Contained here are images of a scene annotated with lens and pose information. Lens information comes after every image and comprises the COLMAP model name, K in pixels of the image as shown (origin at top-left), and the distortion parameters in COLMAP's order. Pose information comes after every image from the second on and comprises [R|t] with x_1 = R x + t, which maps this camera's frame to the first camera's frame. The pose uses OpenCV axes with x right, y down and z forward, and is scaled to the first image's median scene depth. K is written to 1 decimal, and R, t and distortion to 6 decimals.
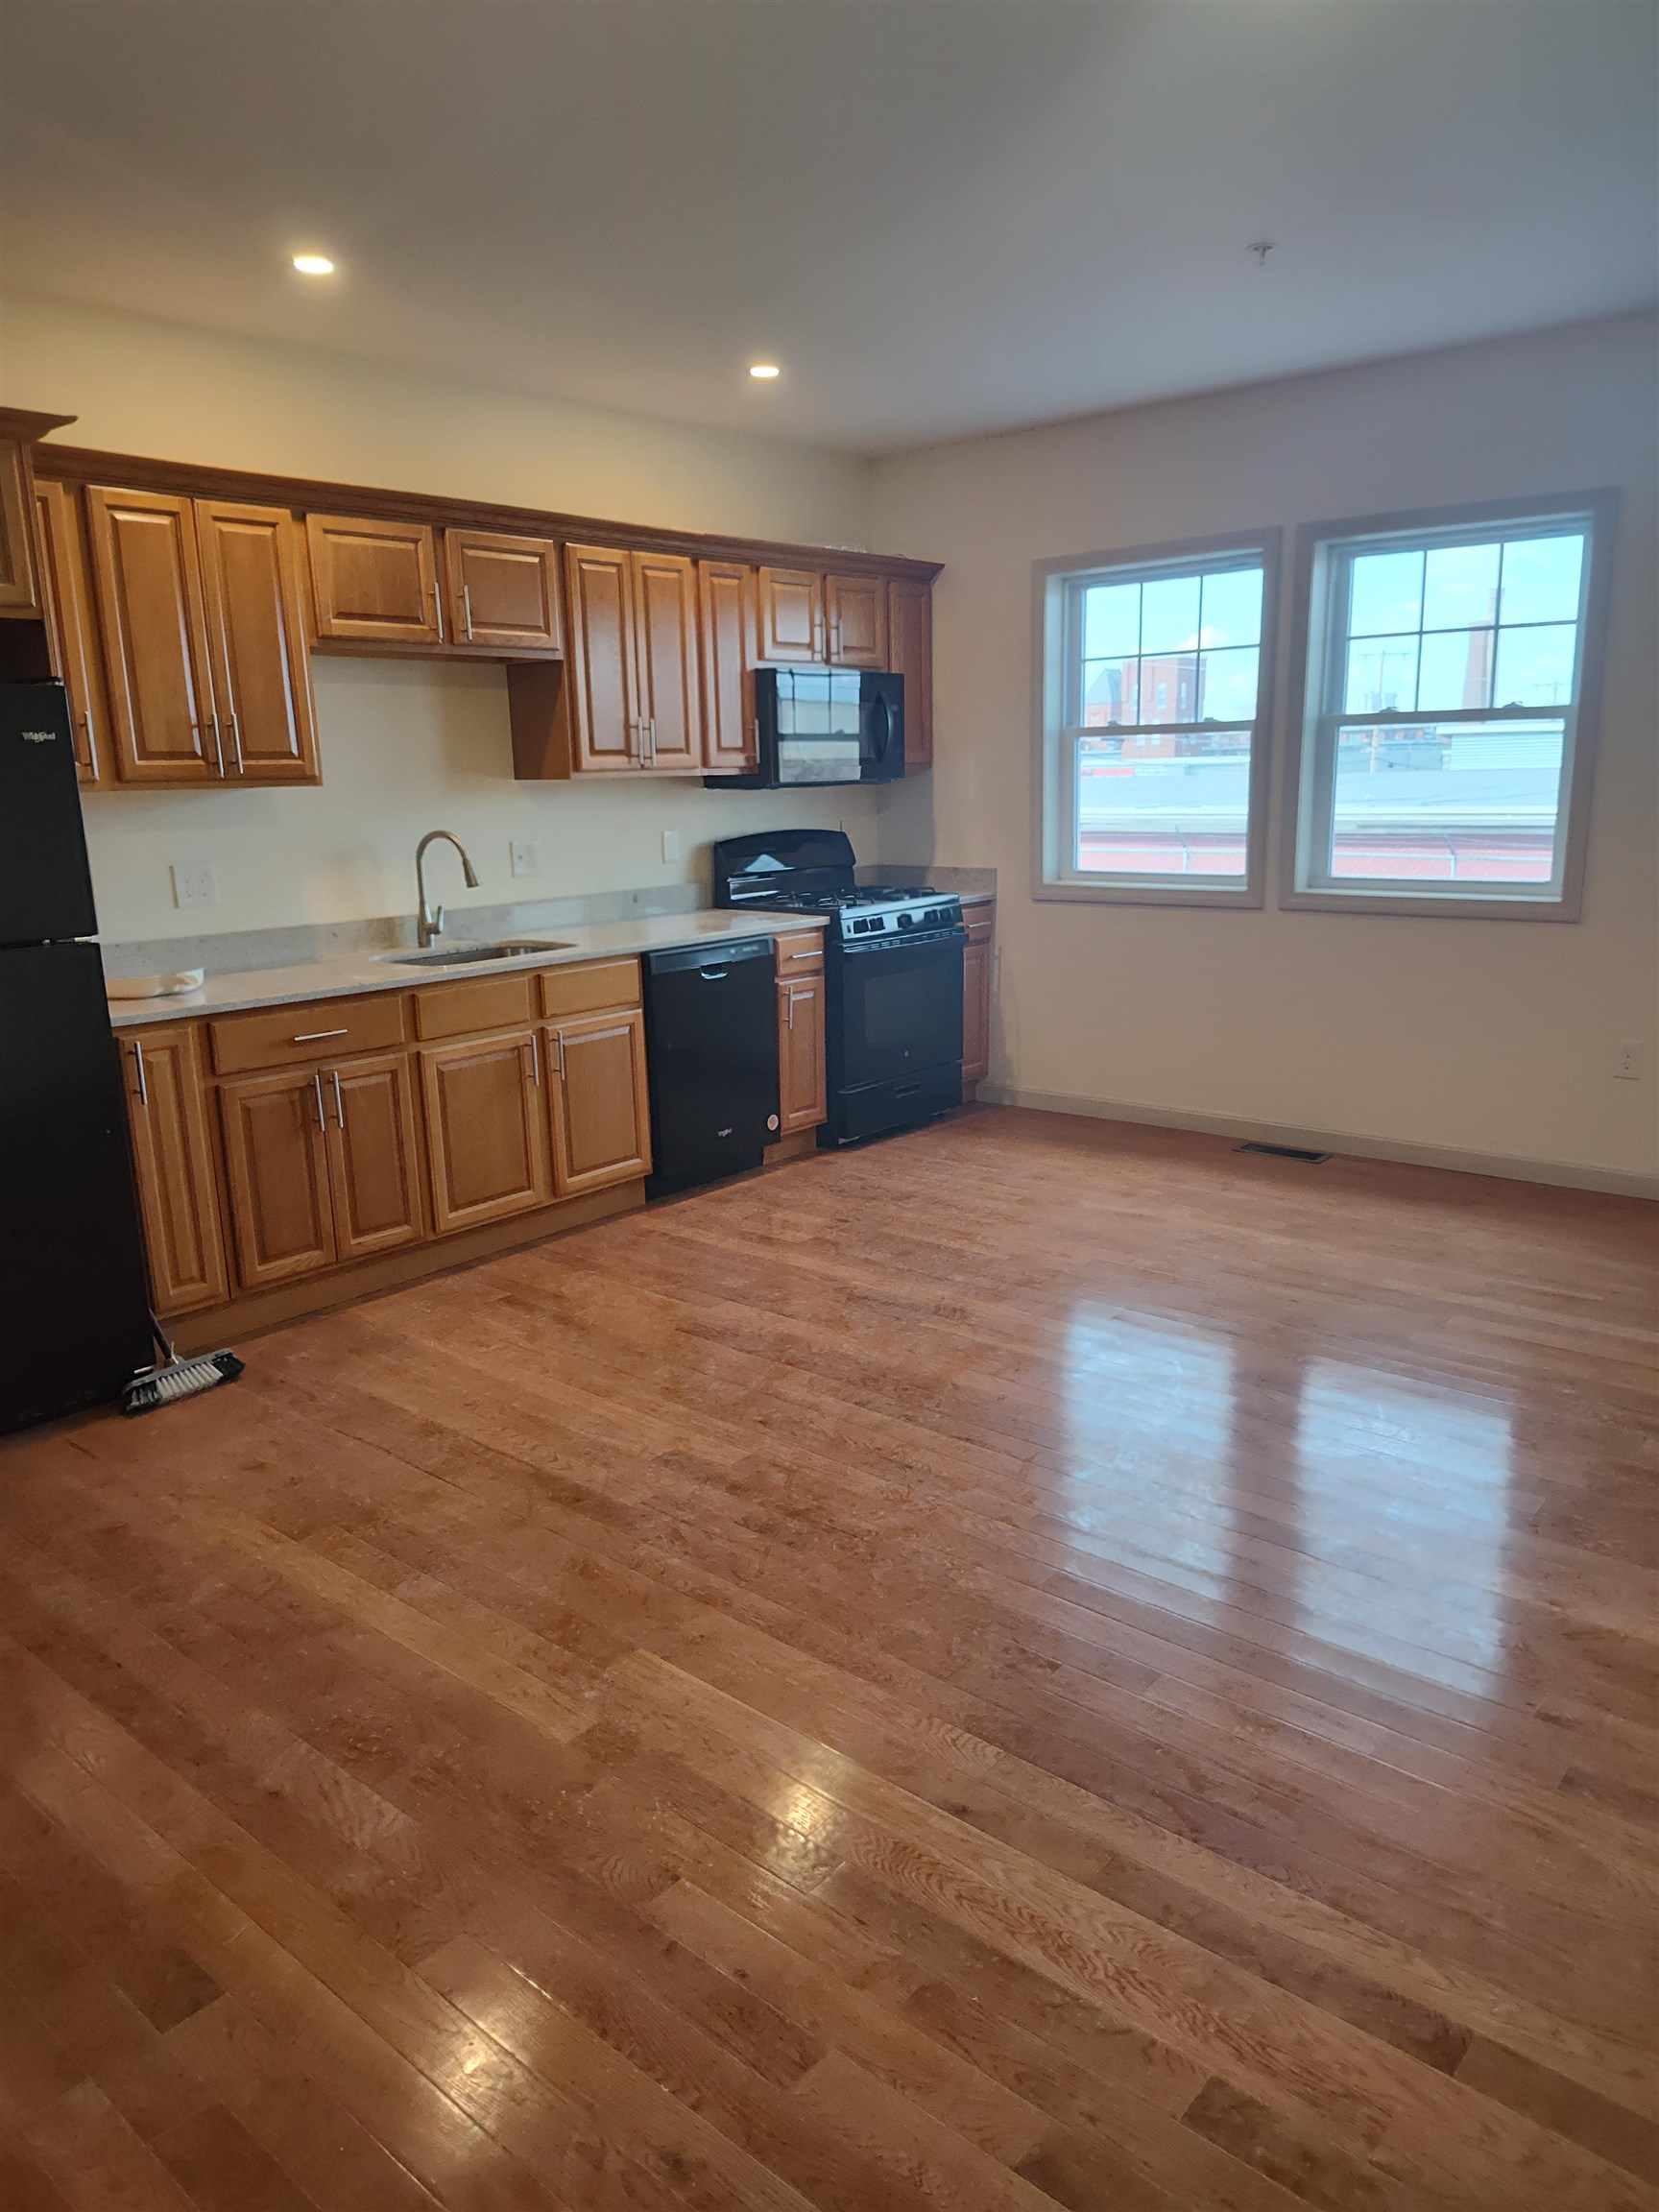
lens RADIAL K [[1465.8, 0, 829.5], [0, 1465.8, 1106.0], [0, 0, 1]] dist [0.051775, -0.032528]
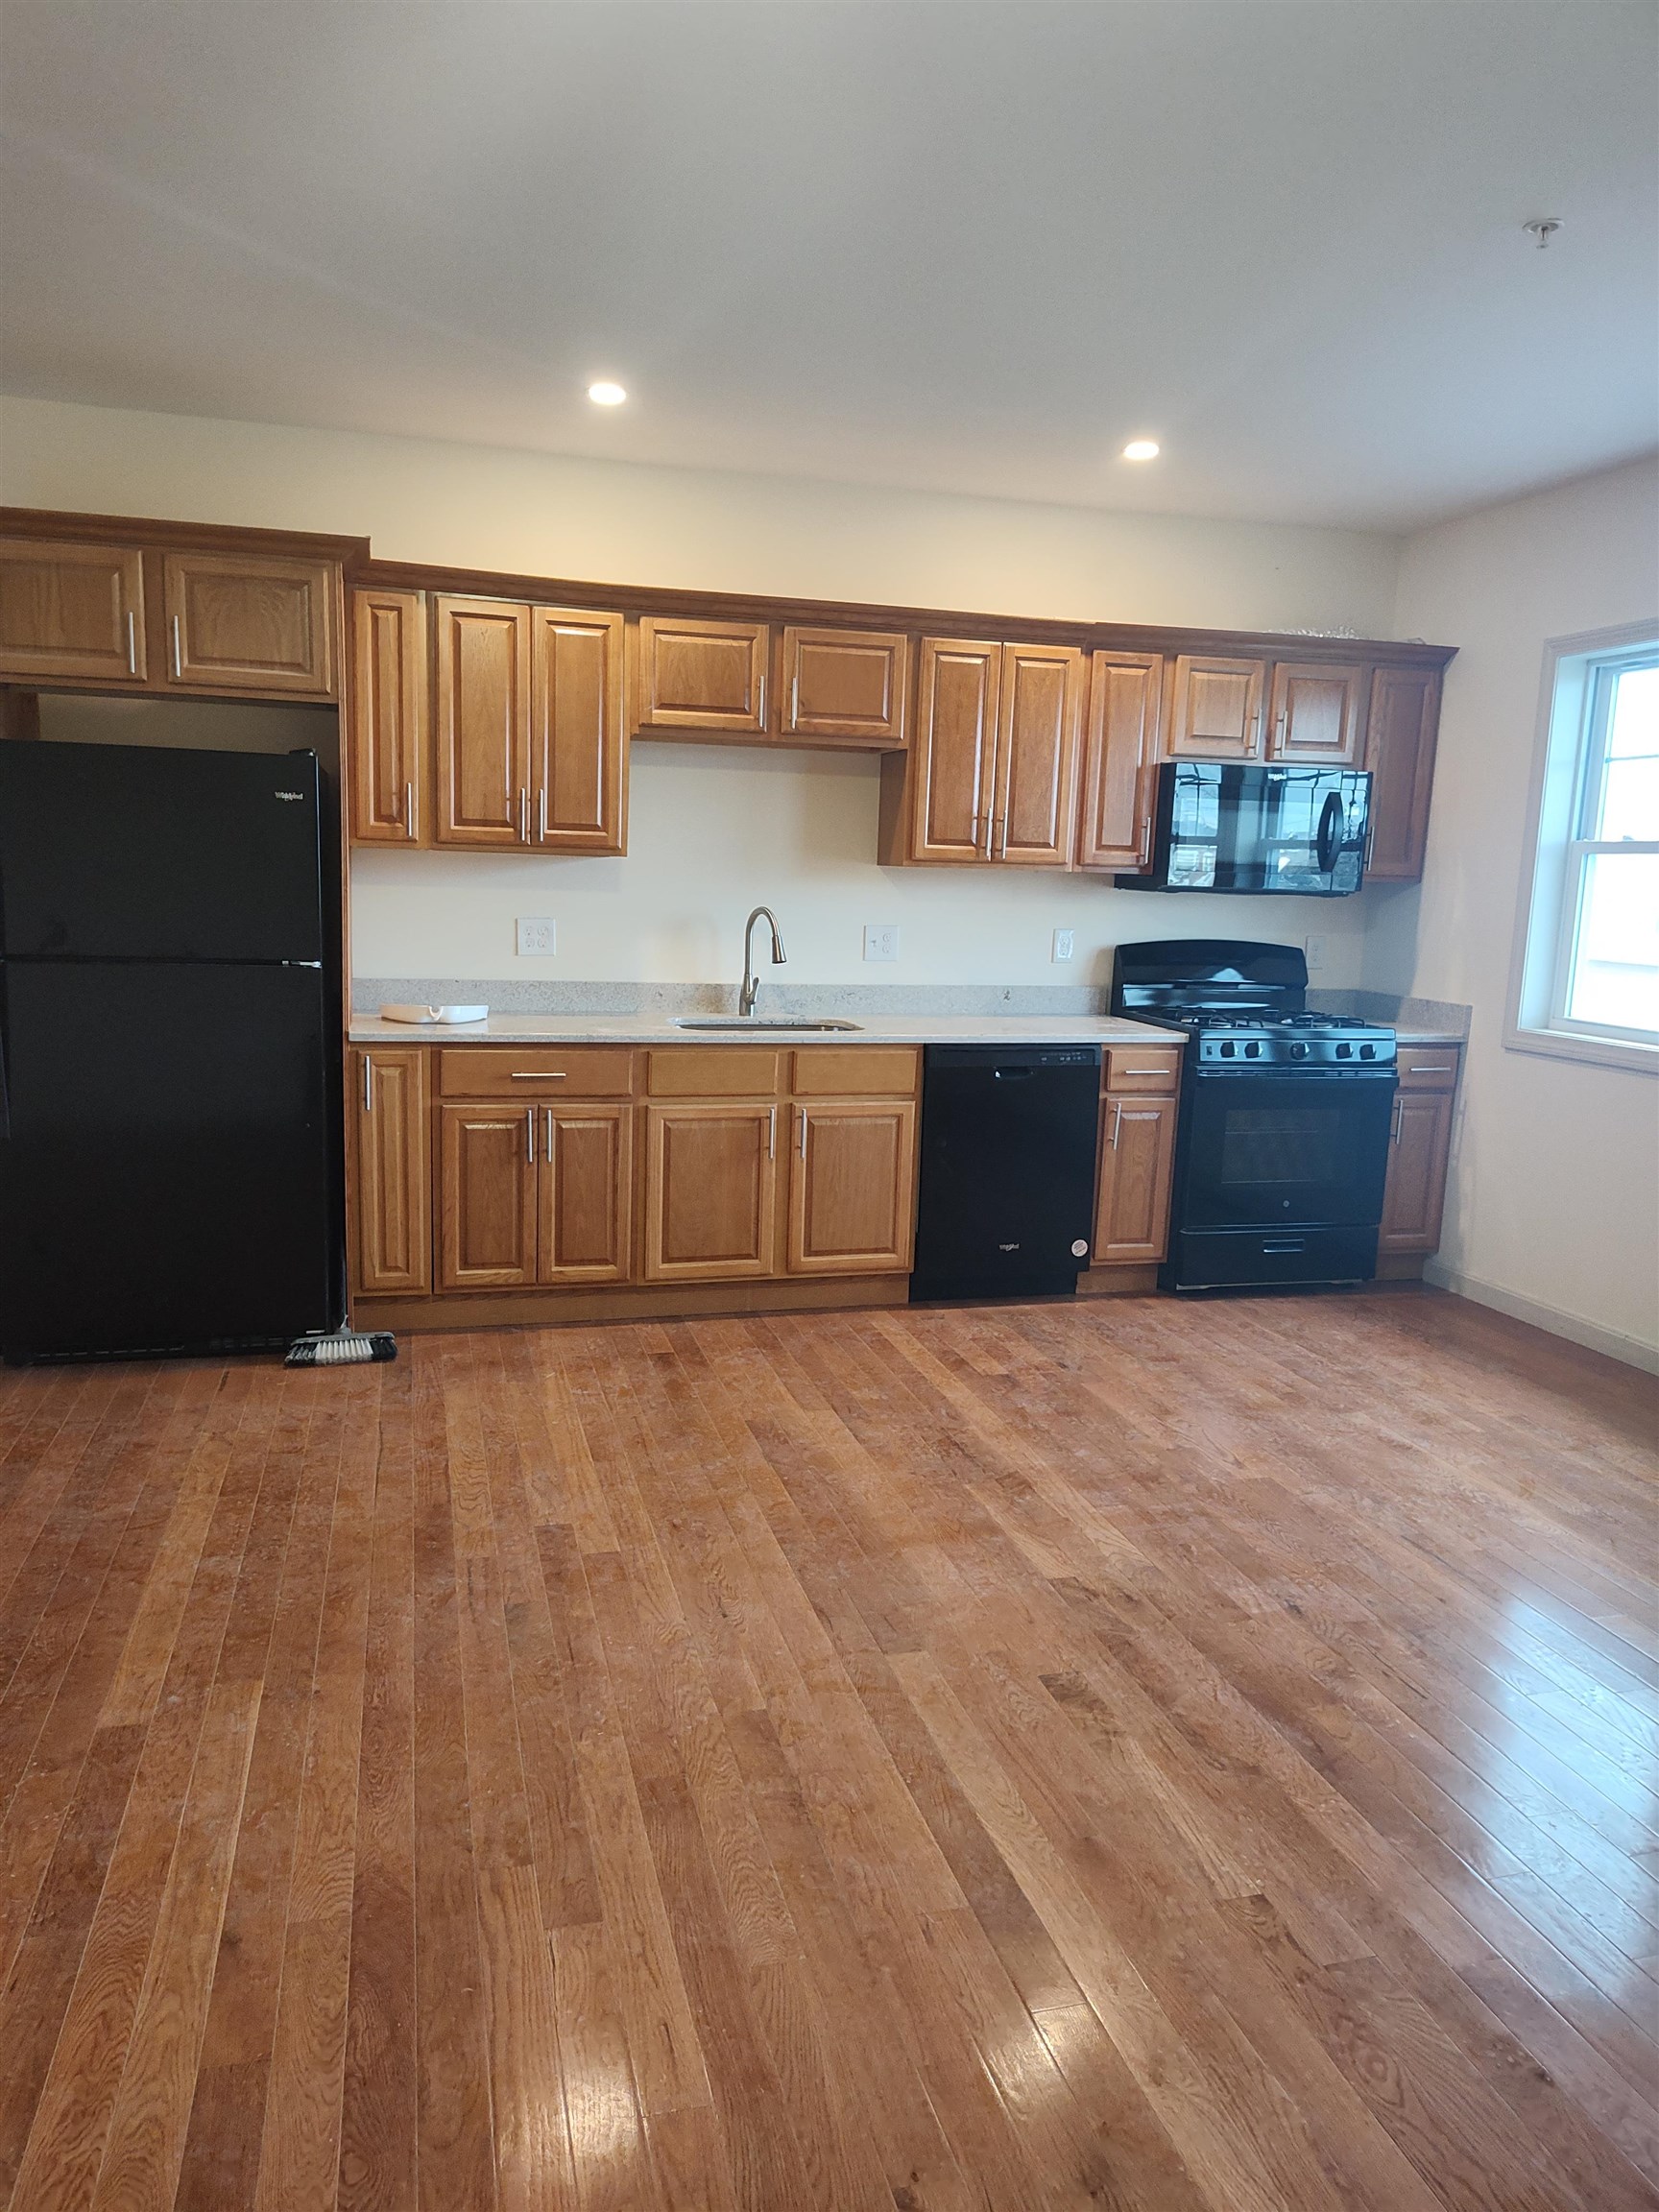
lens RADIAL K [[1465.8, 0, 829.5], [0, 1465.8, 1106.0], [0, 0, 1]] dist [0.051775, -0.032528]
pose [[0.833546, 0.139147, -0.534639, 0.361279], [-0.176812, 0.984050, -0.019552, -0.035910], [0.523391, 0.110828, 0.844855, 0.157763]]
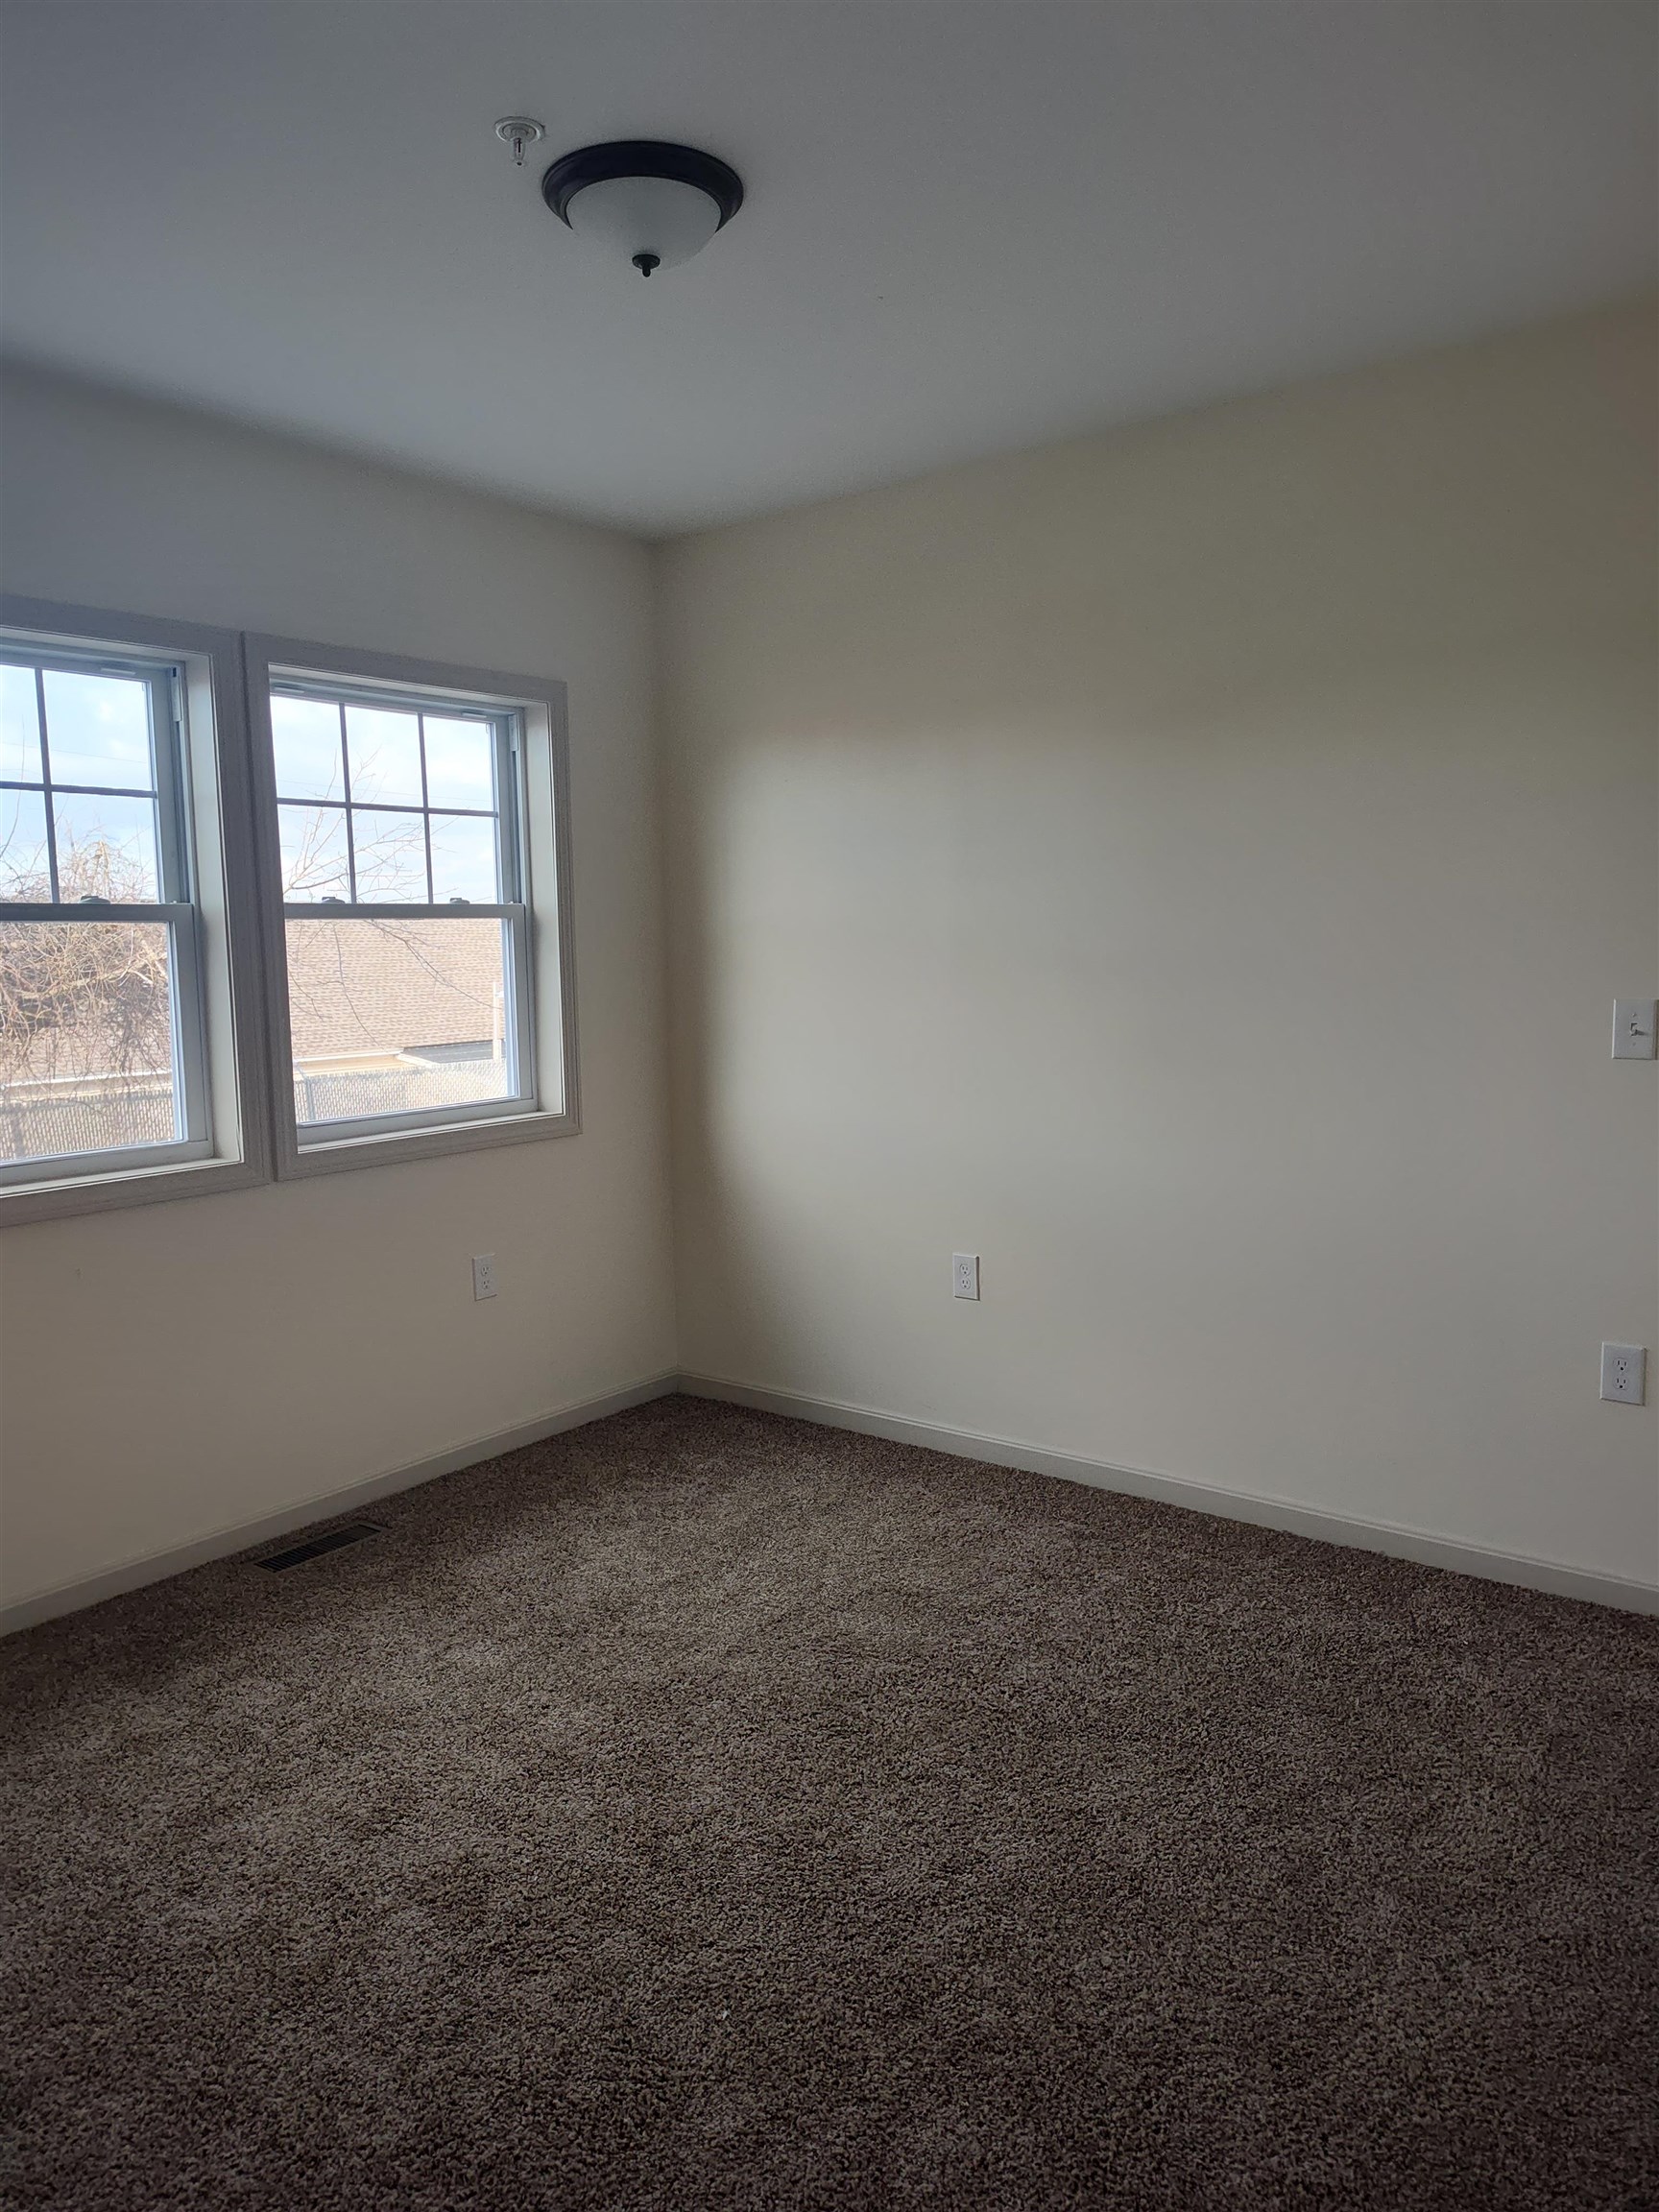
lens RADIAL K [[1465.8, 0, 829.5], [0, 1465.8, 1106.0], [0, 0, 1]] dist [0.051775, -0.032528]
pose [[-0.033078, -0.097622, 0.994674, -0.571219], [0.241101, 0.965047, 0.102732, -0.269499], [-0.969936, 0.243215, -0.008386, 1.161727]]
